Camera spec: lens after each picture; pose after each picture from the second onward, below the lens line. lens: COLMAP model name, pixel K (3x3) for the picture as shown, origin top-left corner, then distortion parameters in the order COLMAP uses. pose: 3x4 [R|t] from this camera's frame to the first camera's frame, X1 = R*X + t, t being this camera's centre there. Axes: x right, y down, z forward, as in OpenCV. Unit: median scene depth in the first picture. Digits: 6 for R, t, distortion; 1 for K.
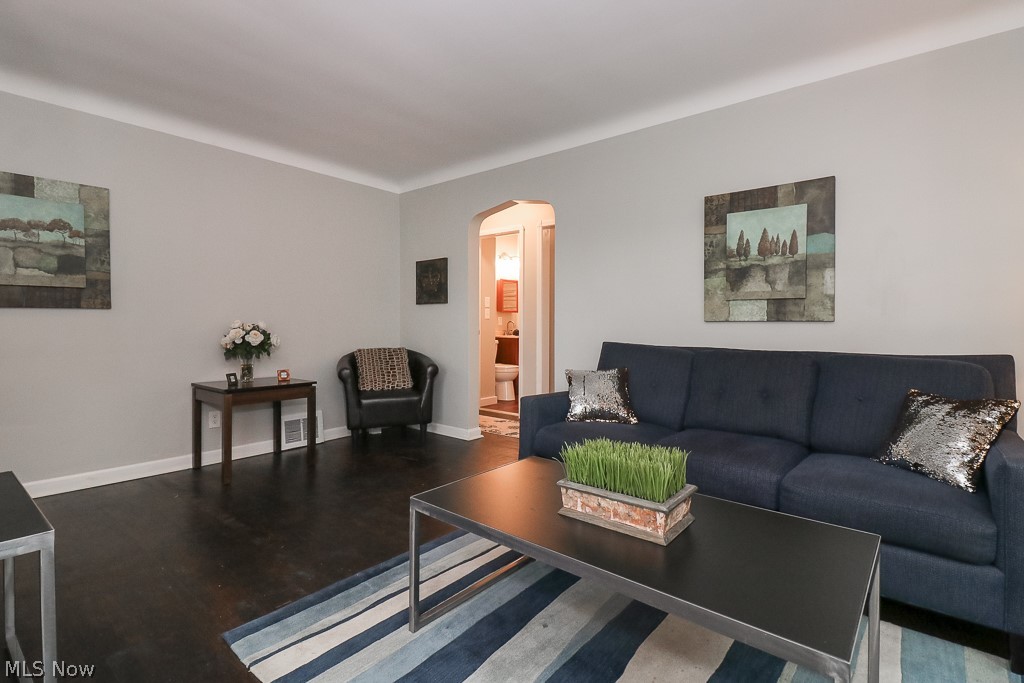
lens RADIAL K [[486.9, 0, 510.7], [0, 486.9, 335.3], [0, 0, 1]] dist [0.000778, -0.000410]
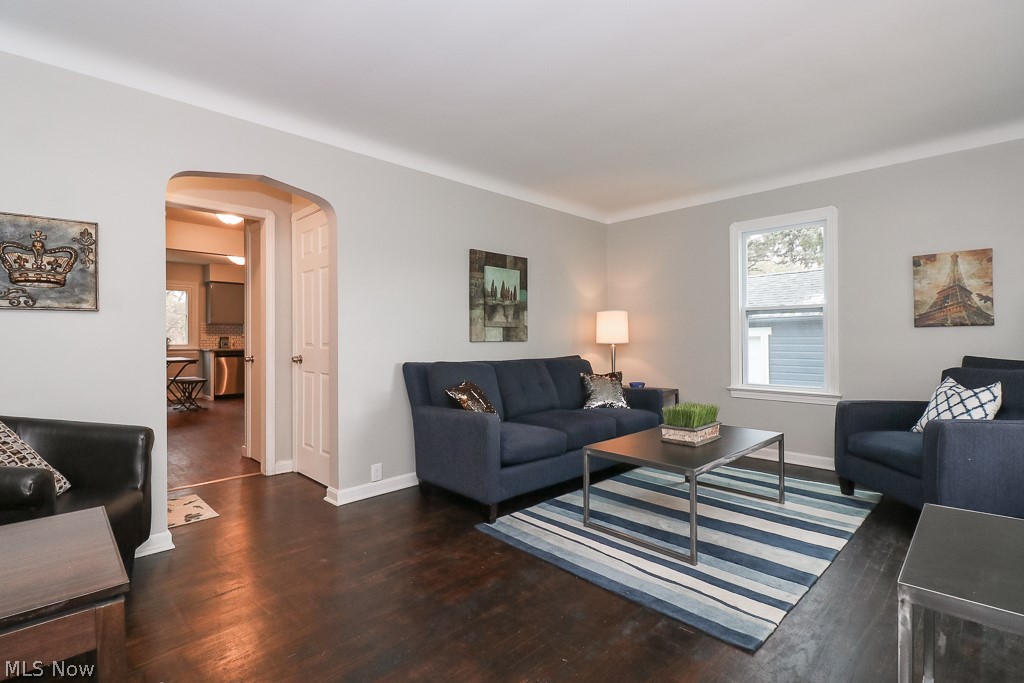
lens RADIAL K [[486.9, 0, 510.7], [0, 486.9, 335.3], [0, 0, 1]] dist [0.000778, -0.000410]
pose [[0.101266, 0.002554, 0.994856, -0.918792], [0.028626, 0.999575, -0.005480, -0.036068], [-0.994448, 0.029034, 0.101149, 0.759291]]
